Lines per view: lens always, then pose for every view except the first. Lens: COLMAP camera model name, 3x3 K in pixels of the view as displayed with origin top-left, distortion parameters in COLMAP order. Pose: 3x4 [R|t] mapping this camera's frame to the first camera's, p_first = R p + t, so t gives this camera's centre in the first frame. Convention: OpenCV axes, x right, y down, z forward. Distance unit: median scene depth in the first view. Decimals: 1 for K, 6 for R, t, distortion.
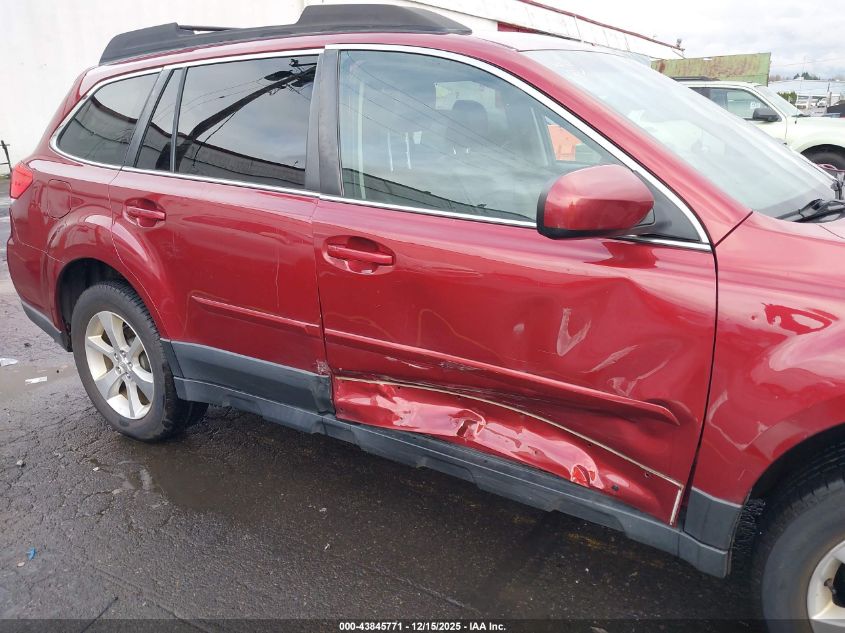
lens RADIAL K [[663.0, 0, 419.1], [0, 663.0, 315.3], [0, 0, 1]] dist [0.018099, -0.016819]
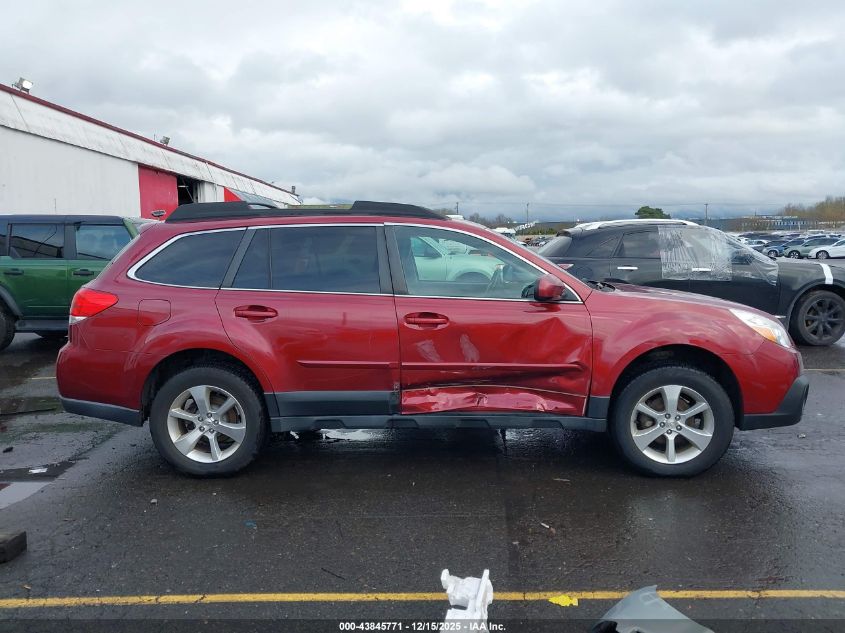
lens RADIAL K [[663.0, 0, 425.6], [0, 663.0, 316.9], [0, 0, 1]] dist [0.018099, -0.016819]
pose [[0.865508, -0.054036, 0.497972, -1.002354], [0.150363, 0.976342, -0.155396, 0.194311], [-0.477794, 0.209372, 0.853157, -0.667027]]
